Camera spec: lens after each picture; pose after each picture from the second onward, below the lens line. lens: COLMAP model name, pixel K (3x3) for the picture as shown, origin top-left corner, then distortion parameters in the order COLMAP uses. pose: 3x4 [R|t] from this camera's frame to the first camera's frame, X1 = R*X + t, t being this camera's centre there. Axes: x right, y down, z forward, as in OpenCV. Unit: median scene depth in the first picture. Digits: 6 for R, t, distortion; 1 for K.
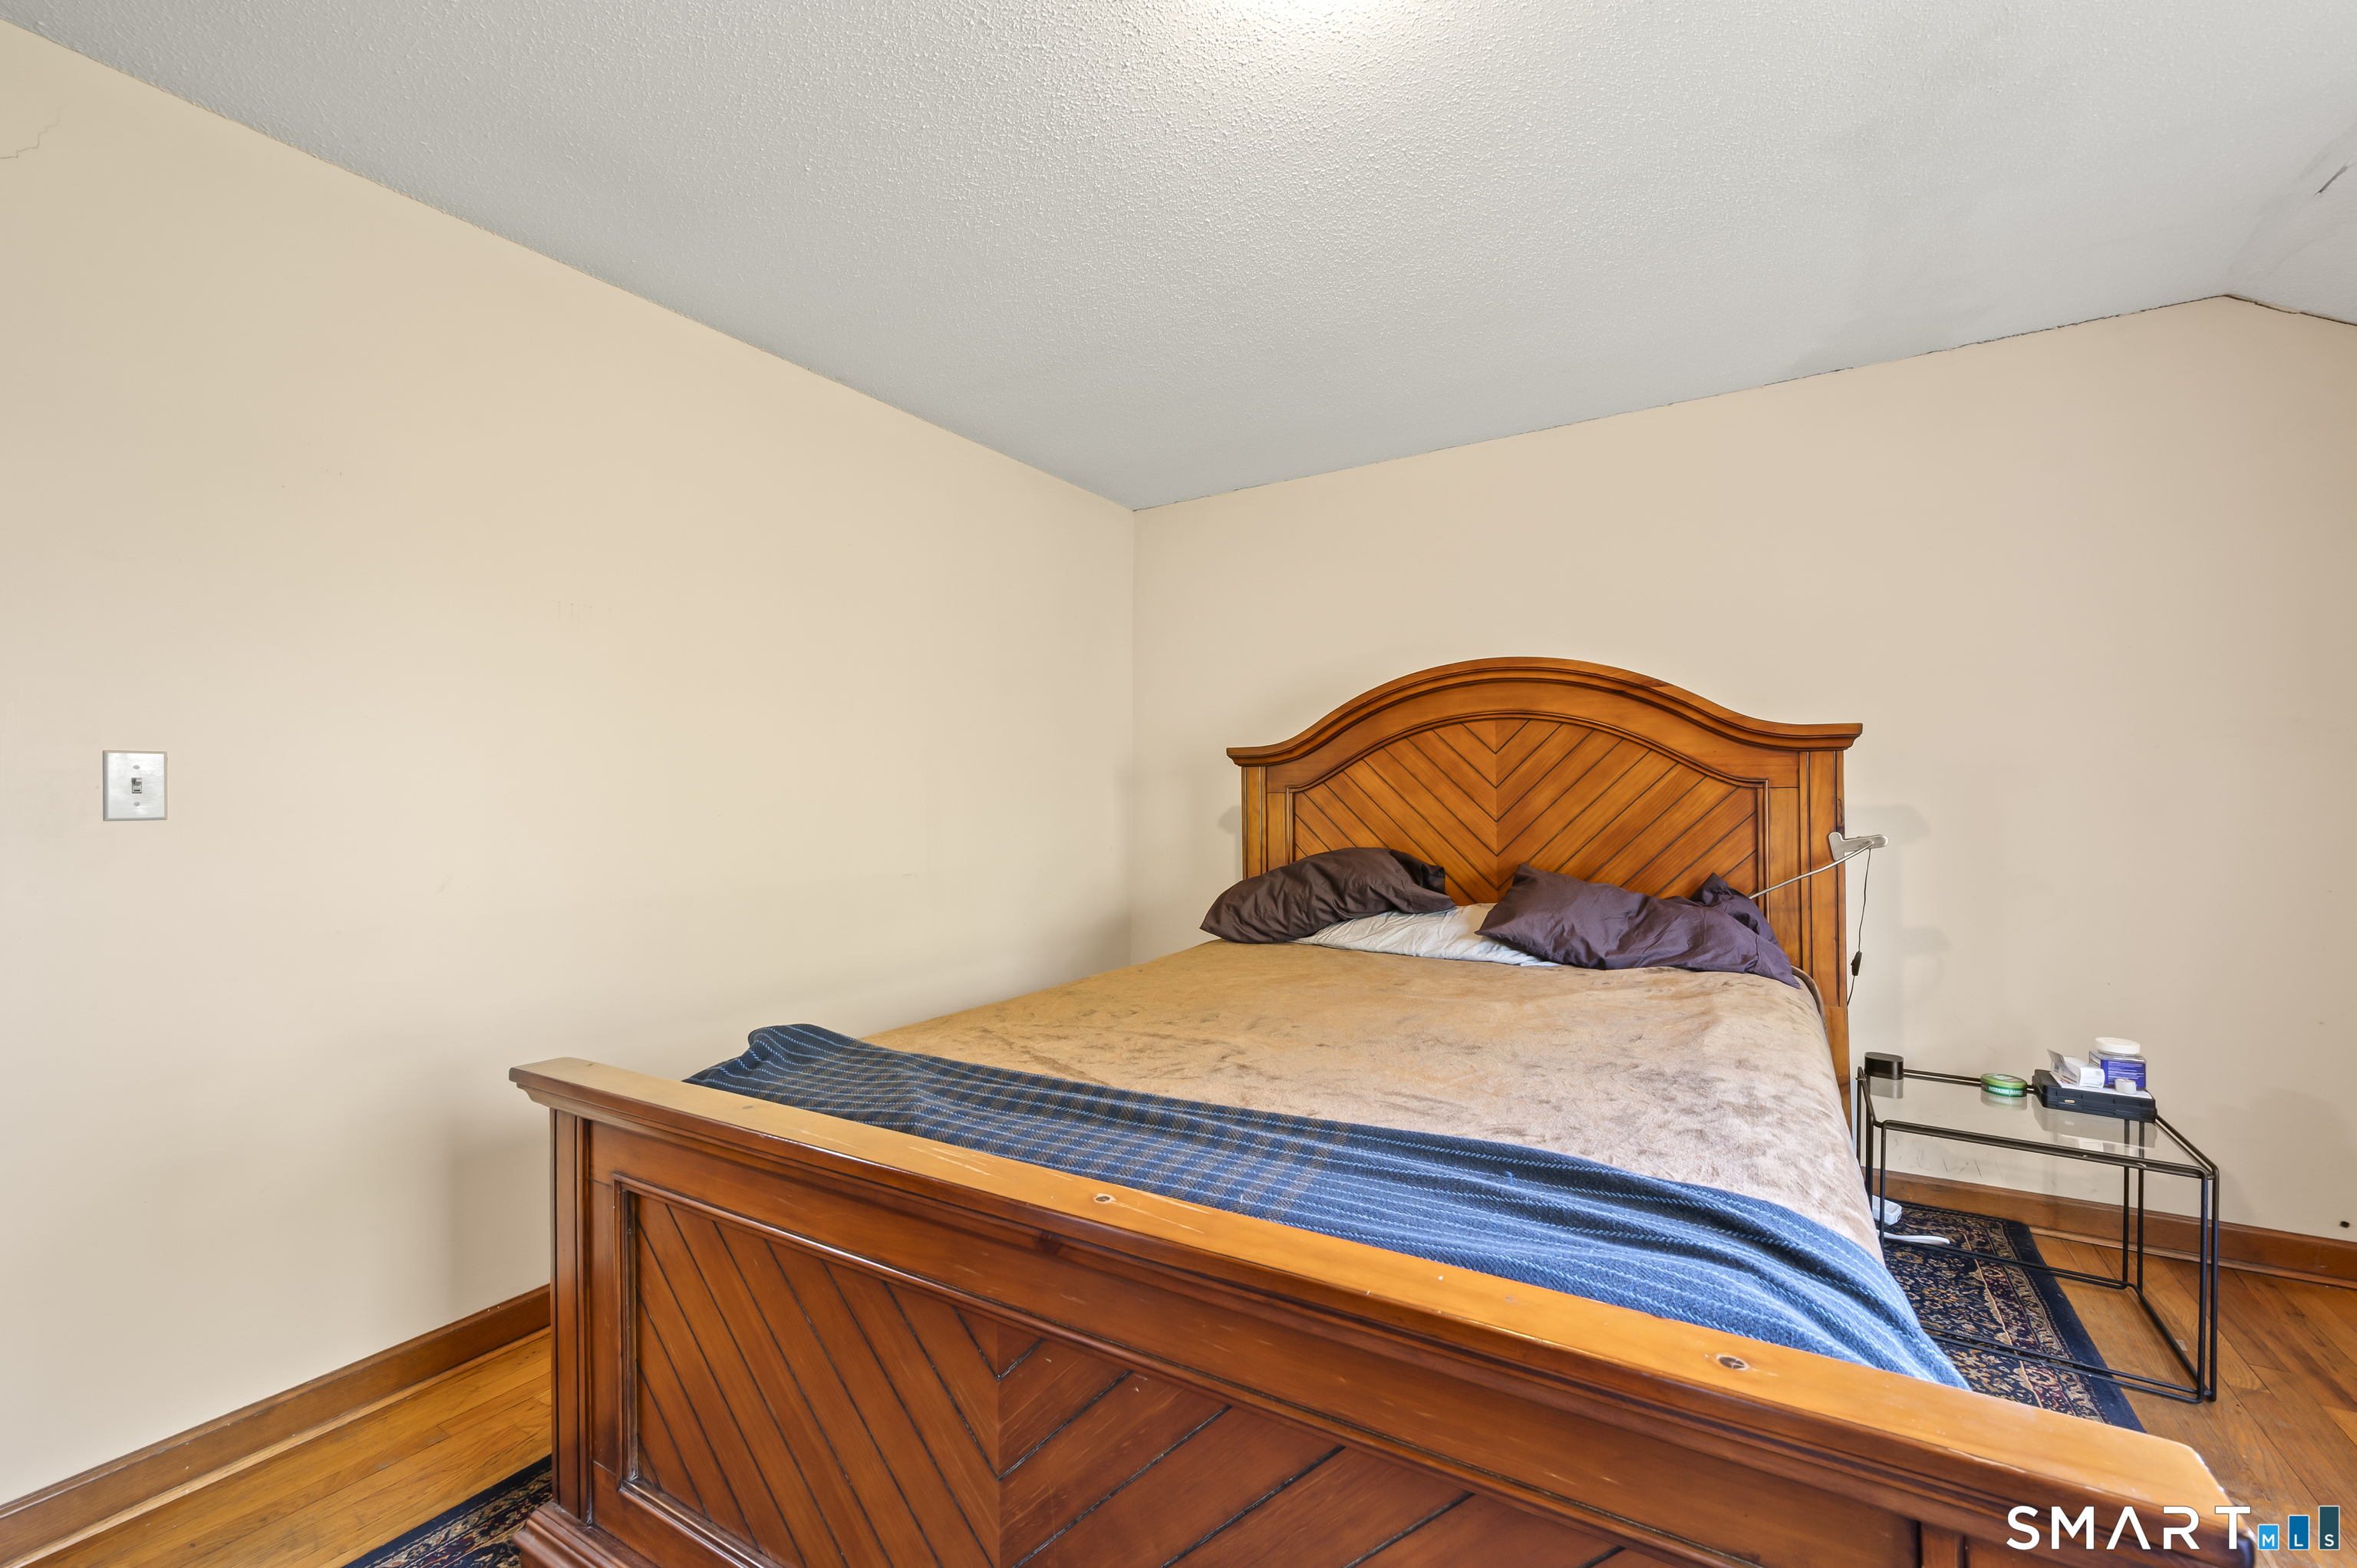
lens RADIAL K [[947.1, 0, 1194.3], [0, 947.1, 792.3], [0, 0, 1]] dist [0.002453, 0.000064]
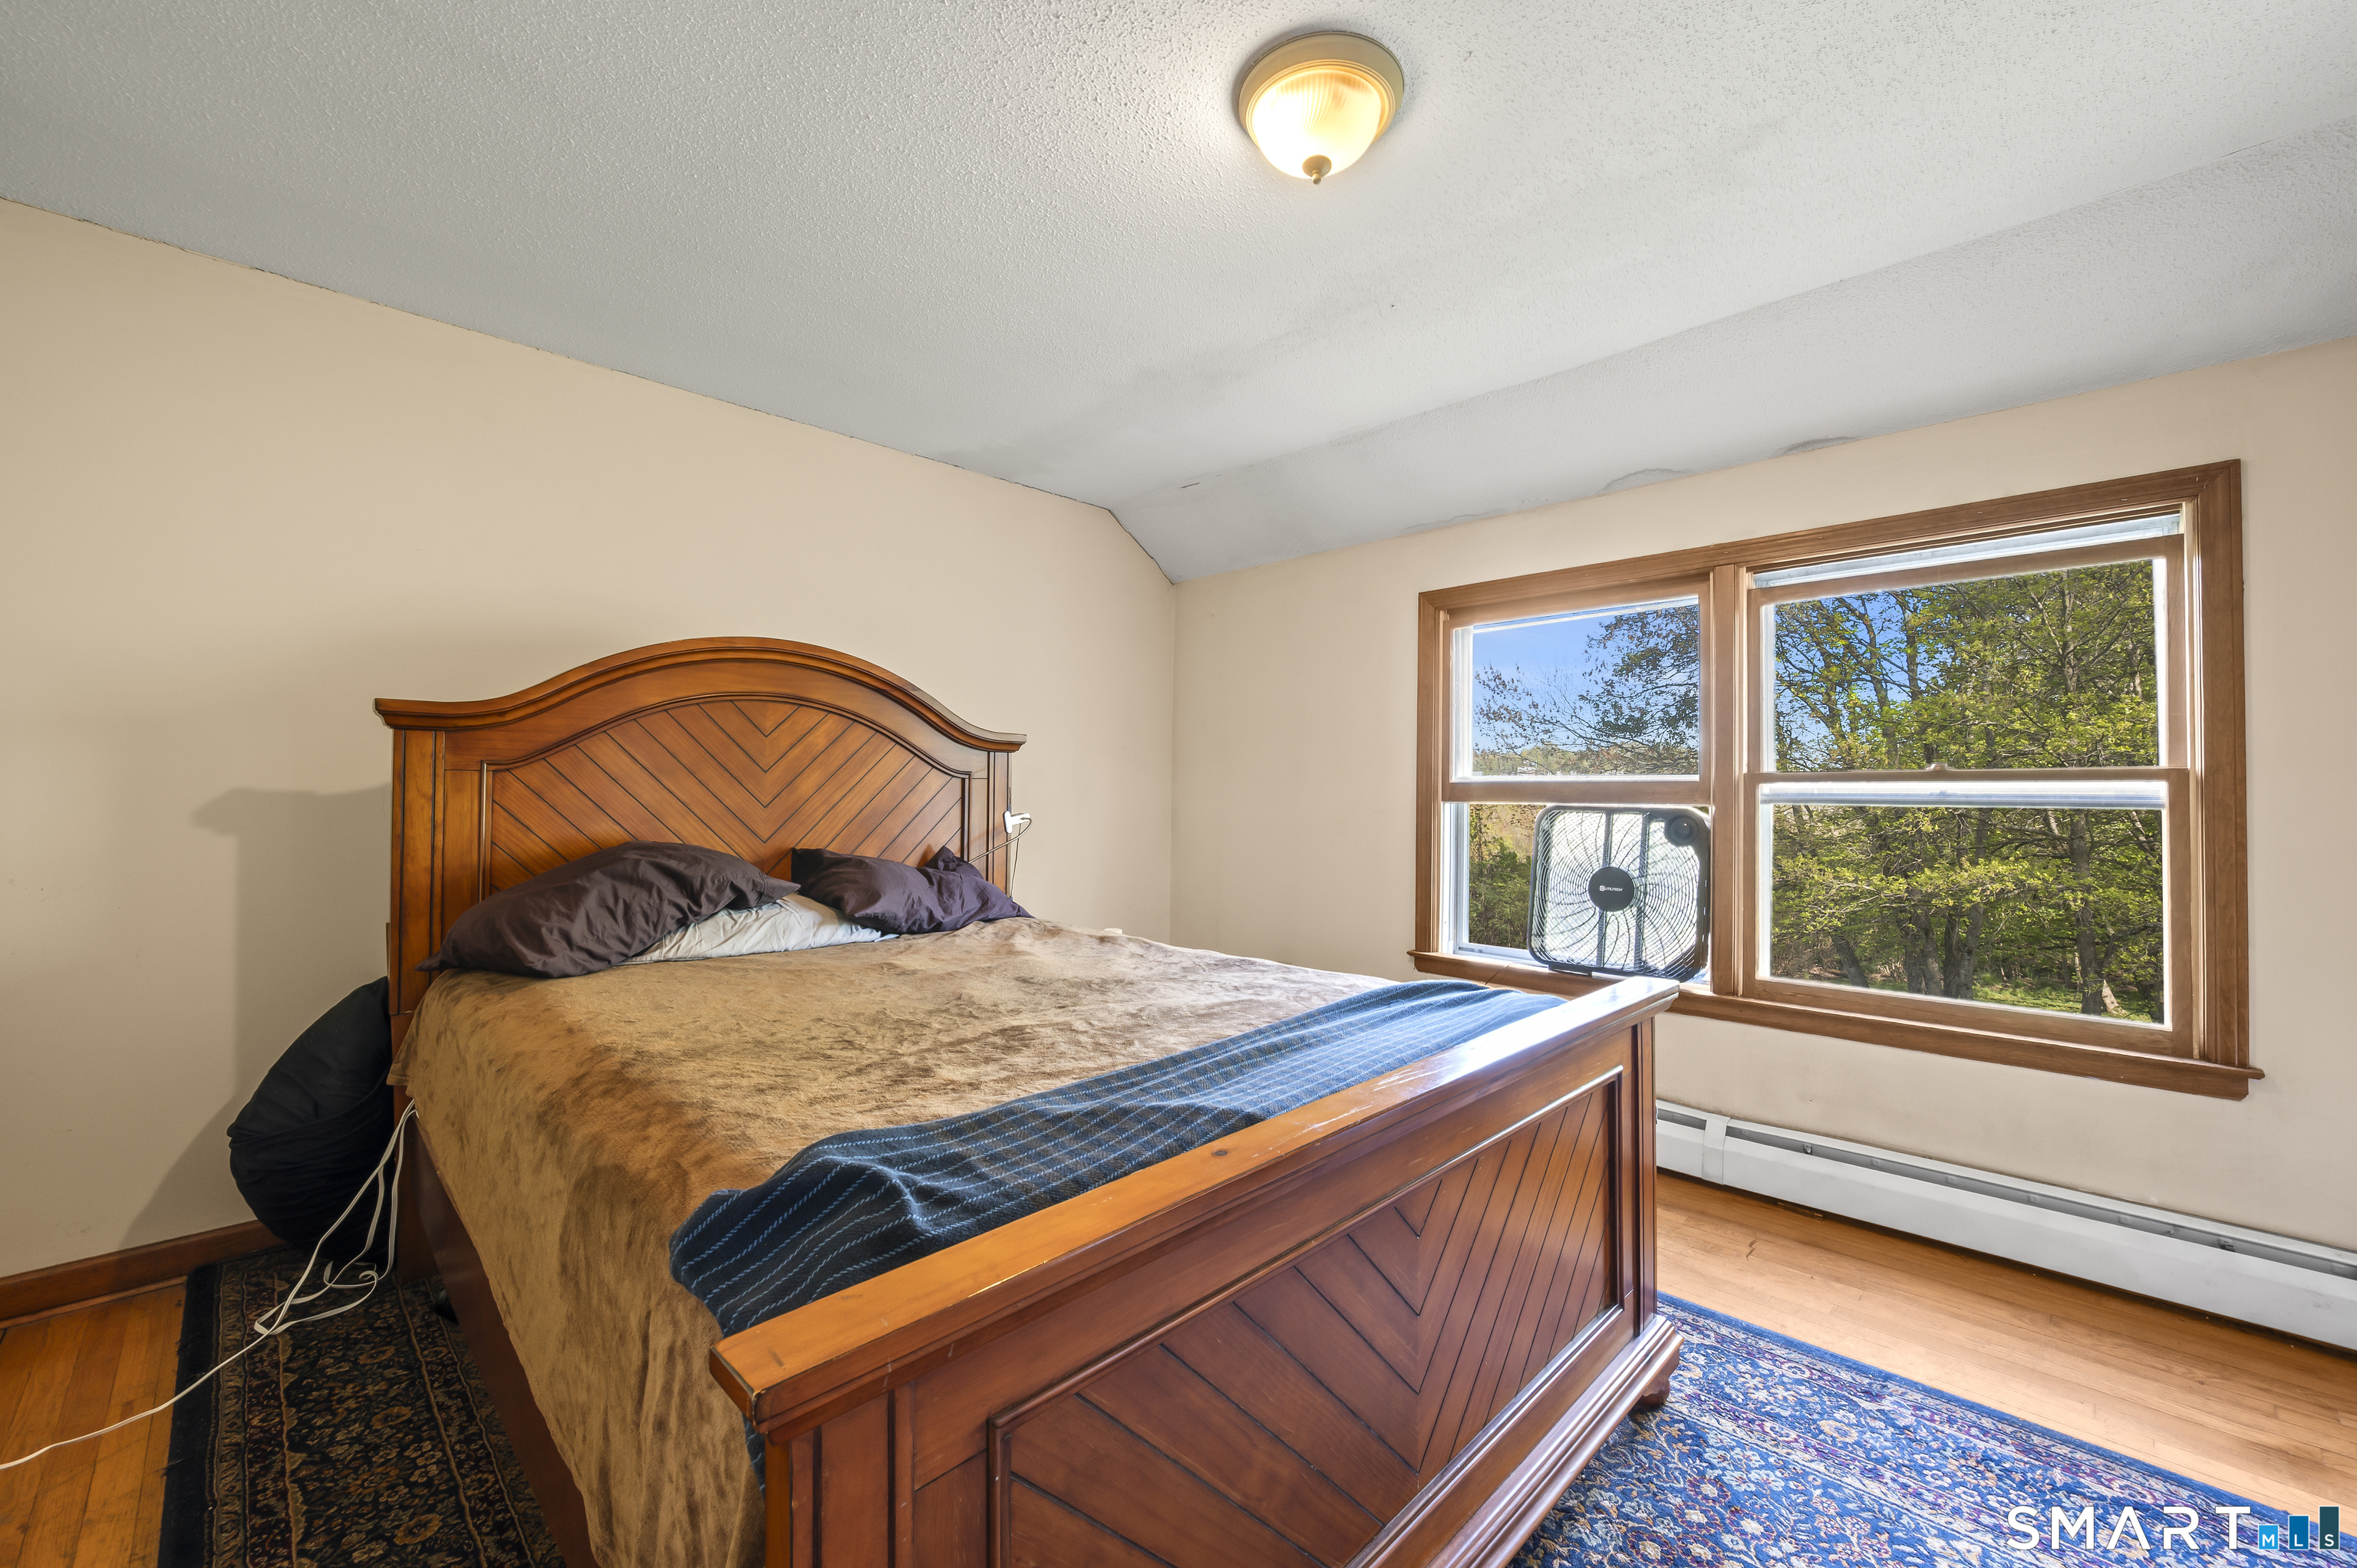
lens RADIAL K [[947.1, 0, 1196.9], [0, 947.1, 784.7], [0, 0, 1]] dist [0.002453, 0.000064]
pose [[0.236232, 0.016009, 0.971565, -0.520110], [-0.007583, 0.999864, -0.014631, 0.018651], [-0.971667, -0.003912, 0.236321, 0.357277]]
